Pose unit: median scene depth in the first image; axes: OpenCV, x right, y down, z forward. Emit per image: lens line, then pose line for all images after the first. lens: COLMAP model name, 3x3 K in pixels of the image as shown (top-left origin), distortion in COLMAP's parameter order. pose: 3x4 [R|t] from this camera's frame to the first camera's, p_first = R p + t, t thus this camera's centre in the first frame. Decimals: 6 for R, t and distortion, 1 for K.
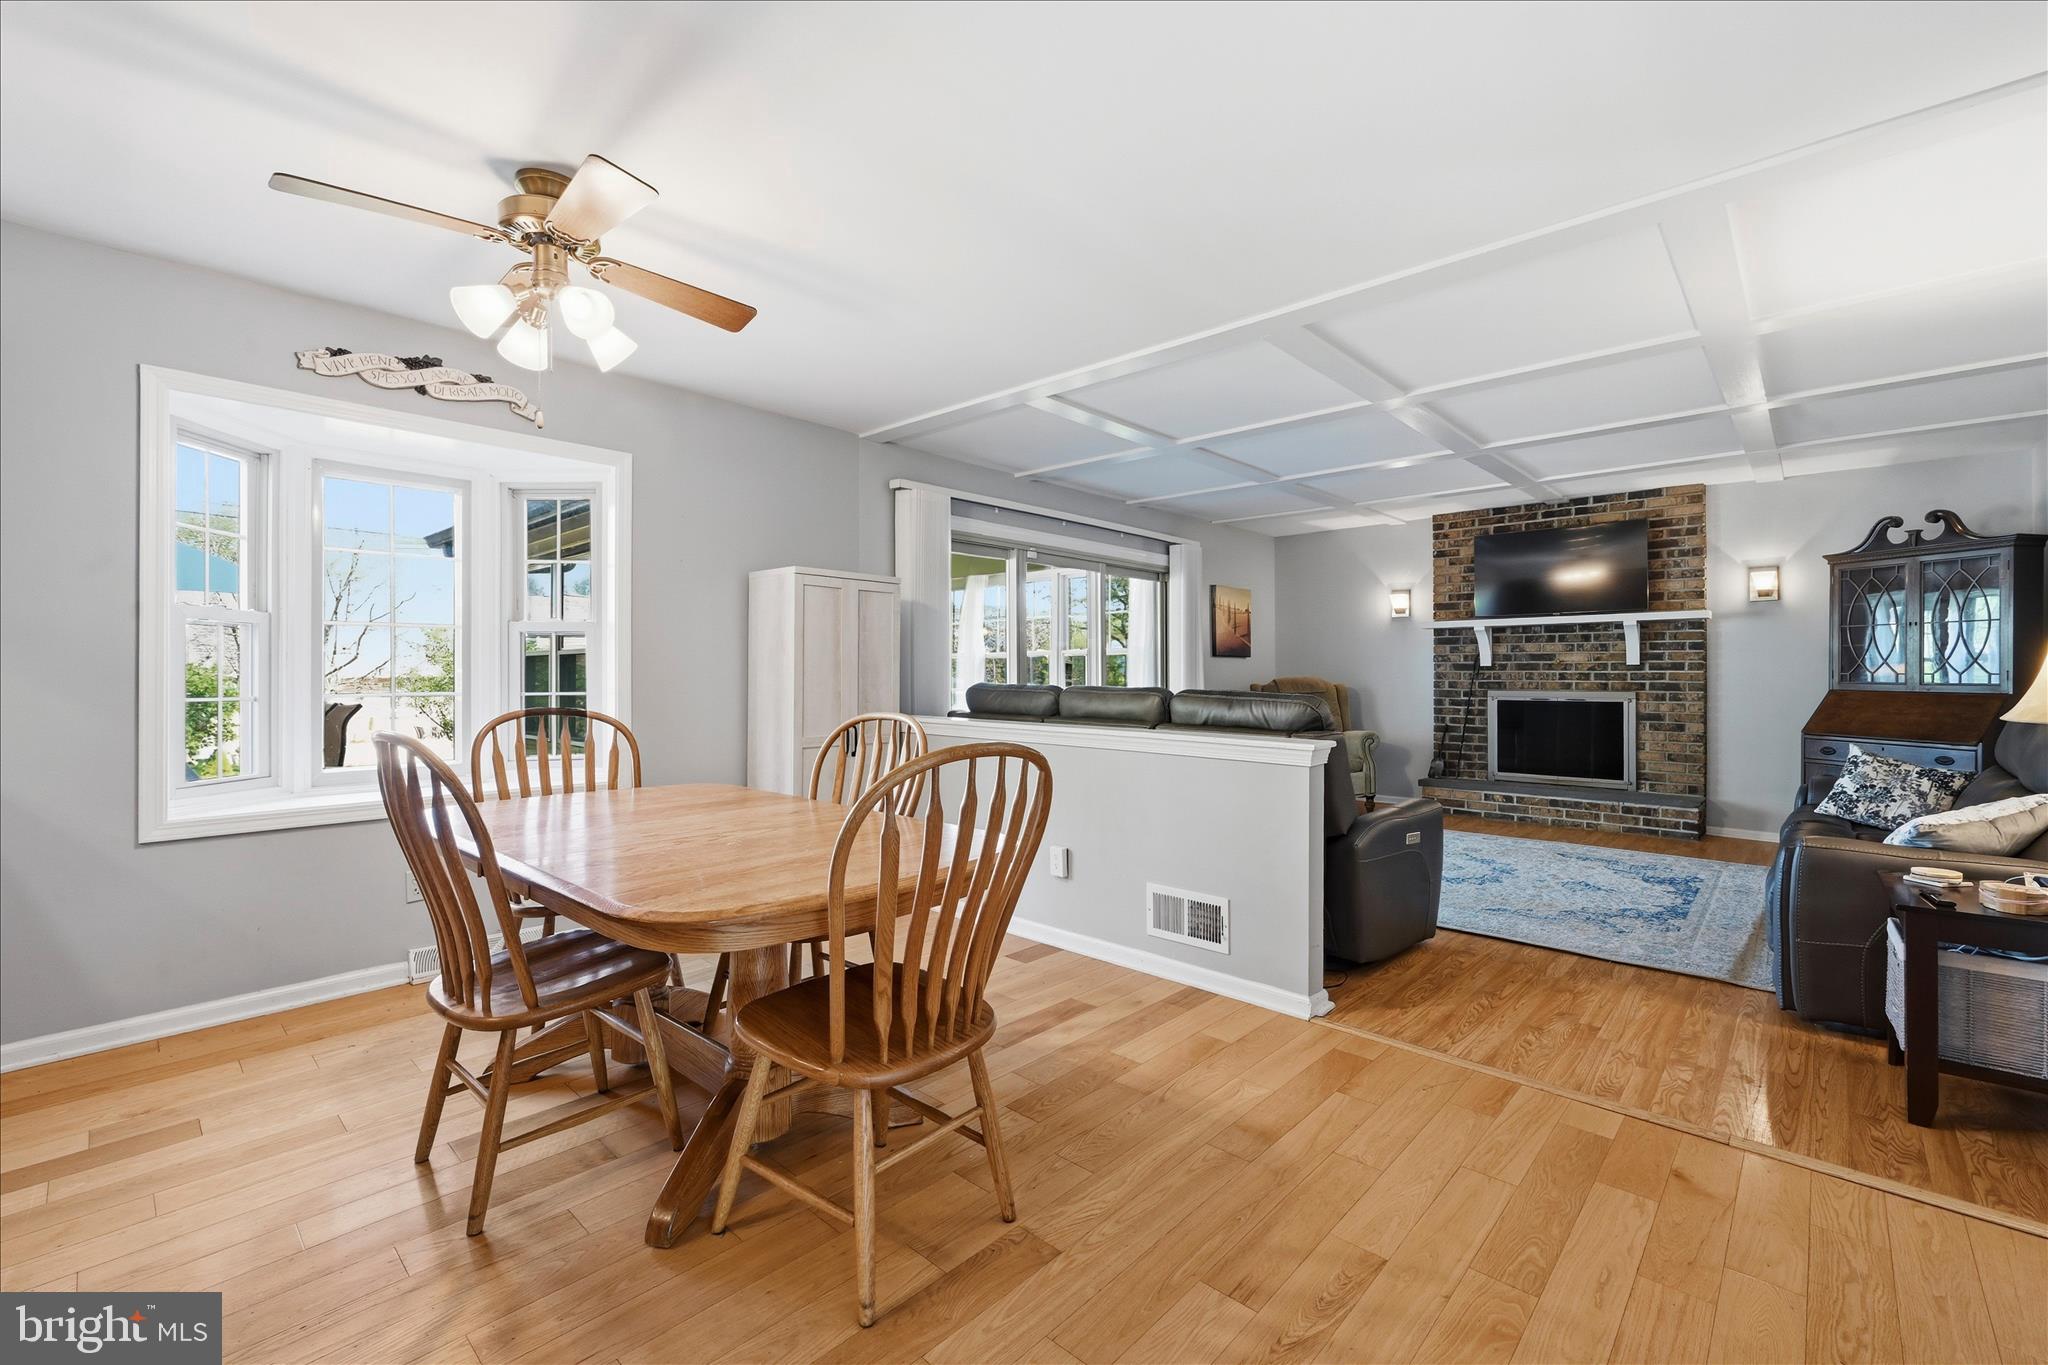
lens RADIAL K [[864.3, 0, 1025.9], [0, 864.3, 674.1], [0, 0, 1]] dist [0.000367, -0.000099]
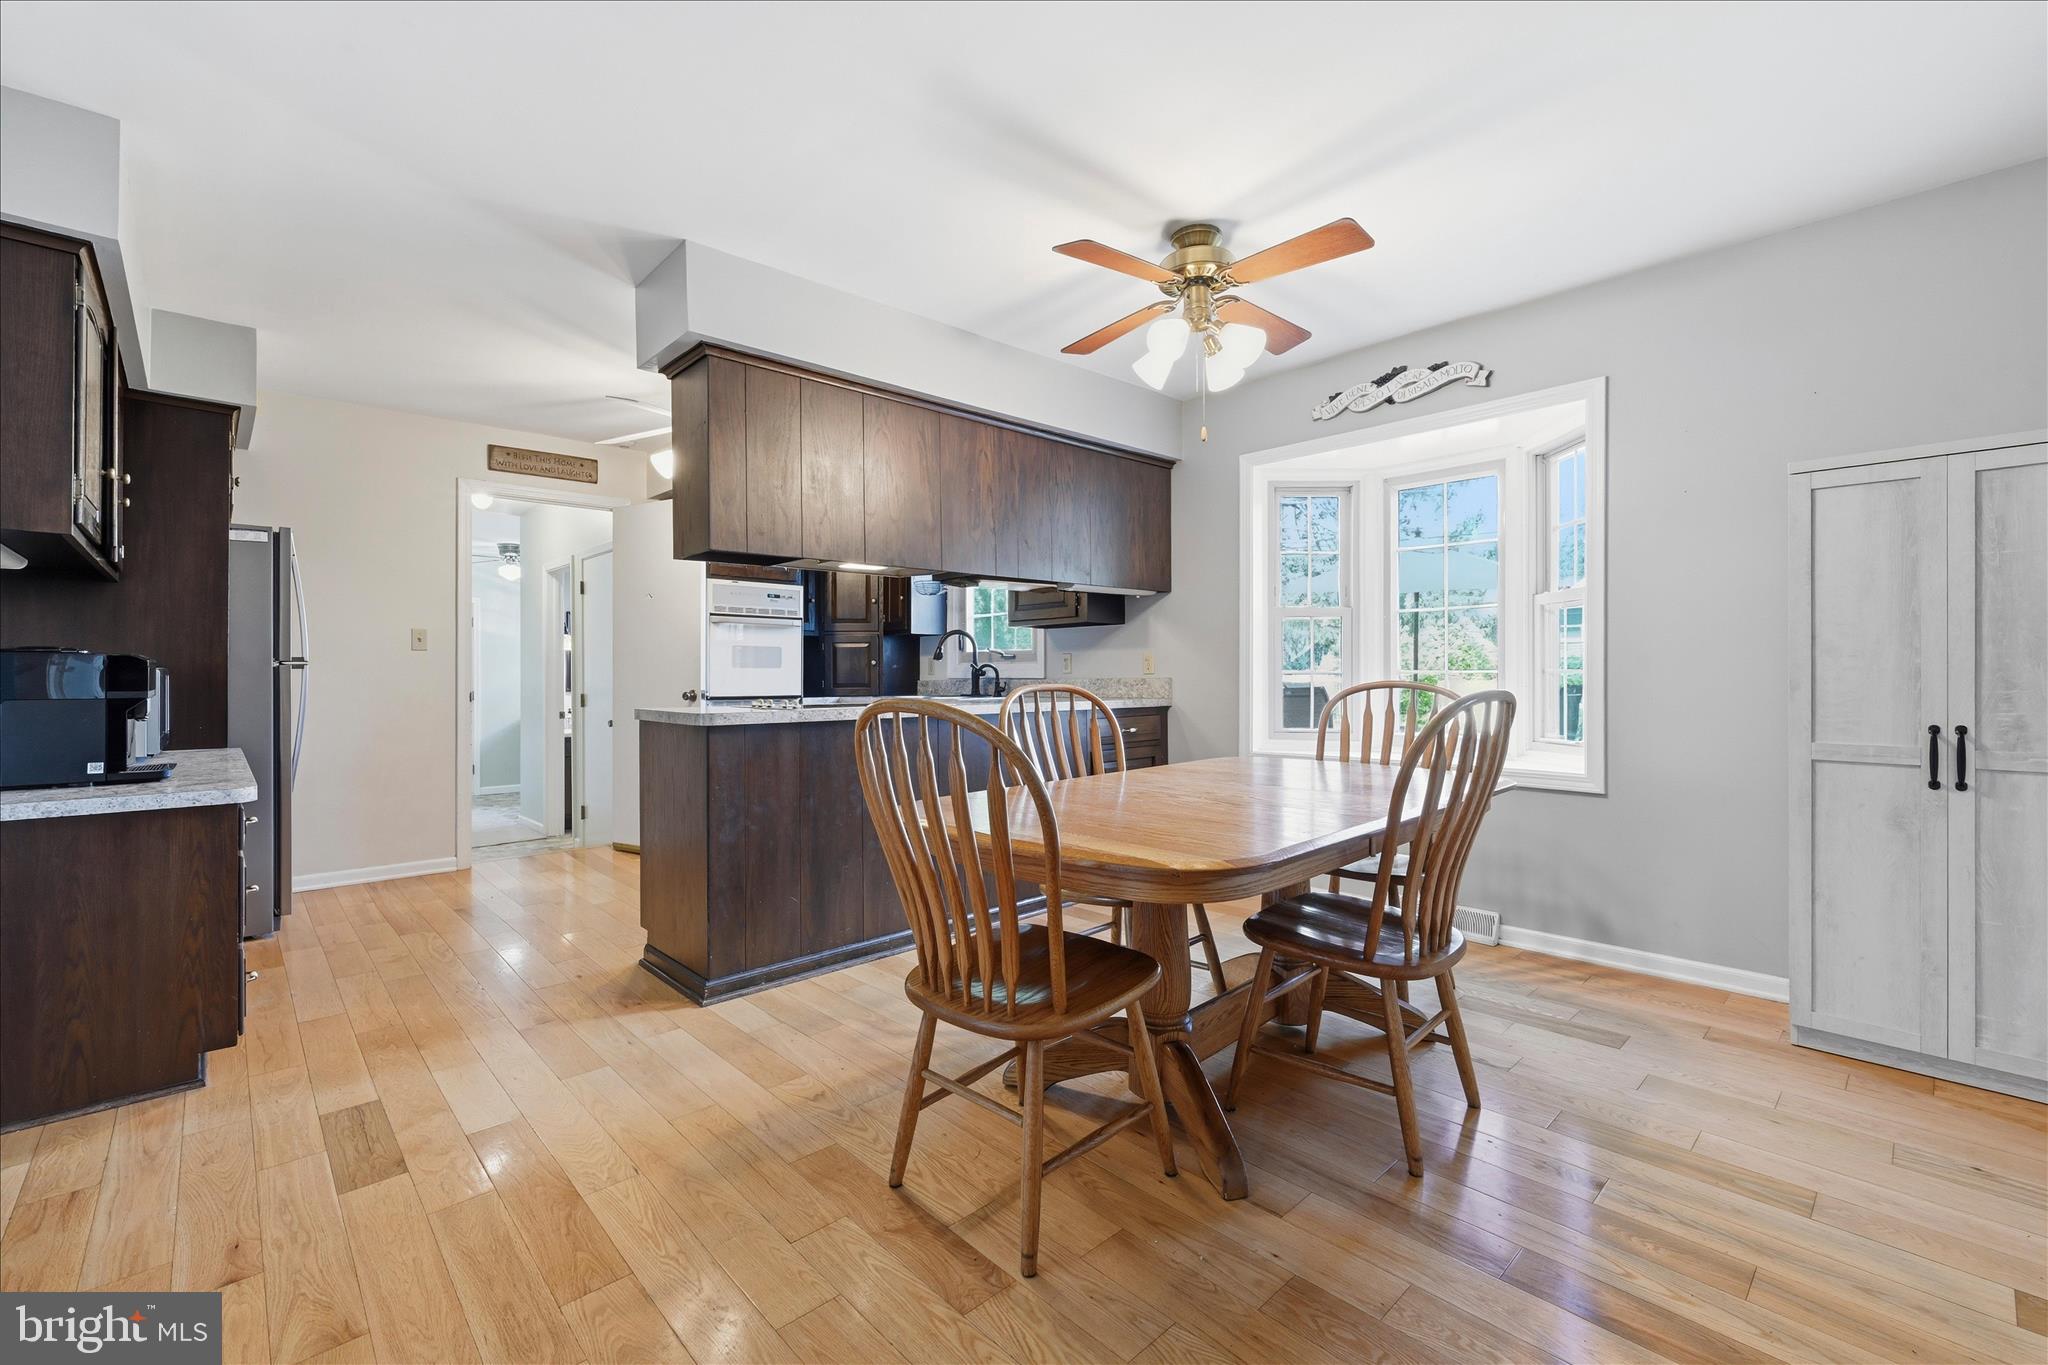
lens RADIAL K [[864.3, 0, 1025.9], [0, 864.3, 674.1], [0, 0, 1]] dist [0.000367, -0.000099]
pose [[-0.070064, 0.004721, -0.997531, 0.249654], [0.009699, 0.999945, 0.004051, 0.011181], [0.997495, -0.009391, -0.070105, 0.320498]]
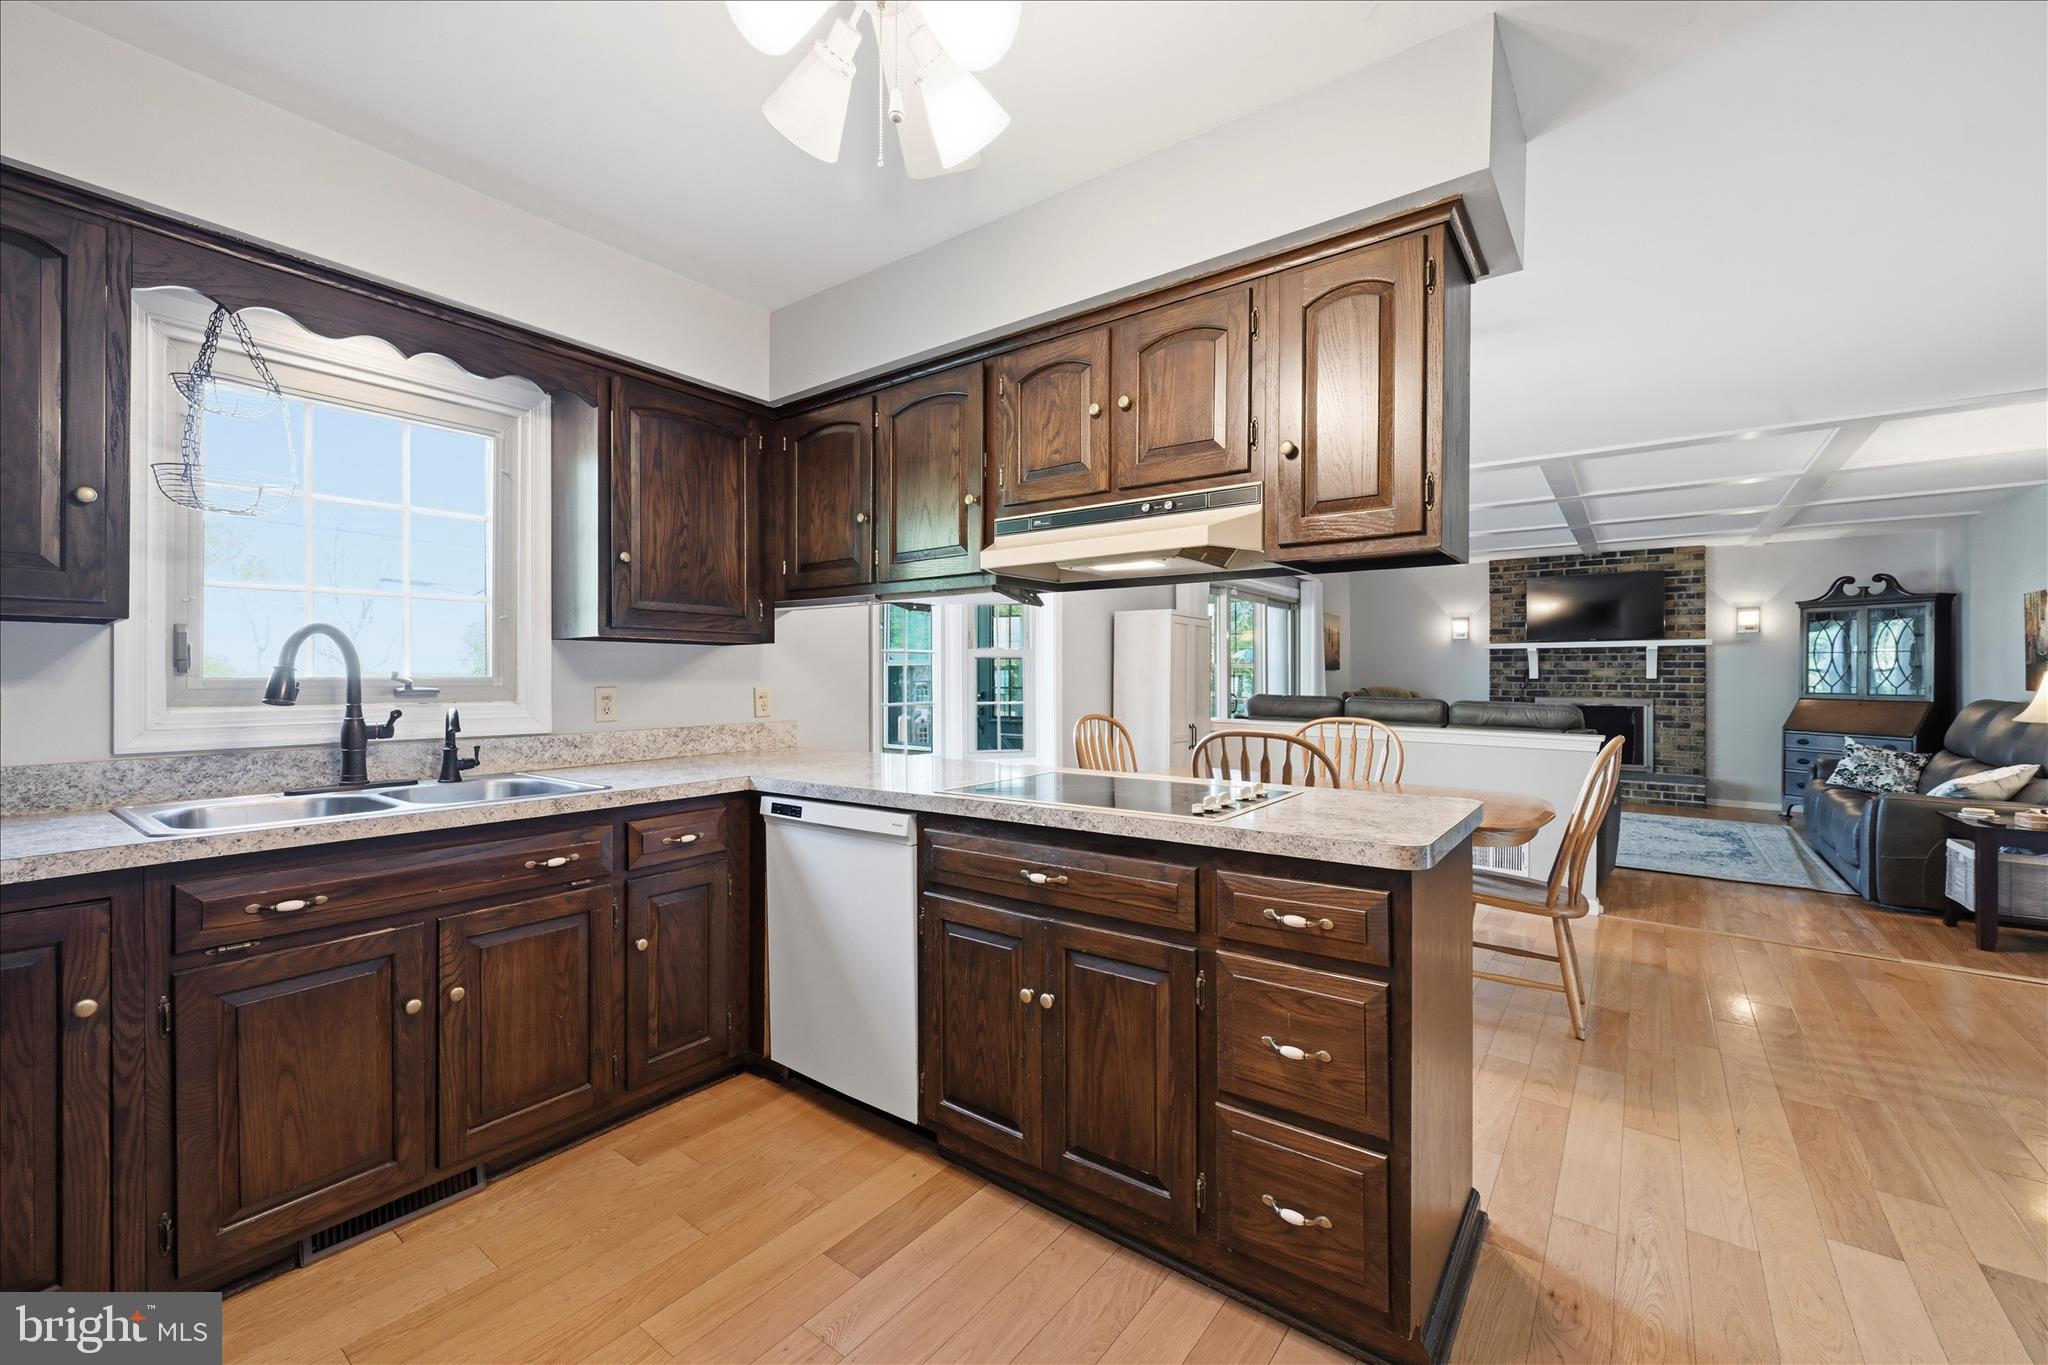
lens RADIAL K [[825.7, 0, 1024.3], [0, 825.7, 675.9], [0, 0, 1]] dist [-0.001813, 0.000231]
pose [[0.994649, 0.003842, 0.103239, -0.401220], [-0.003852, 0.999993, -0.000101, -0.011372], [-0.103238, -0.000297, 0.994657, -0.171730]]
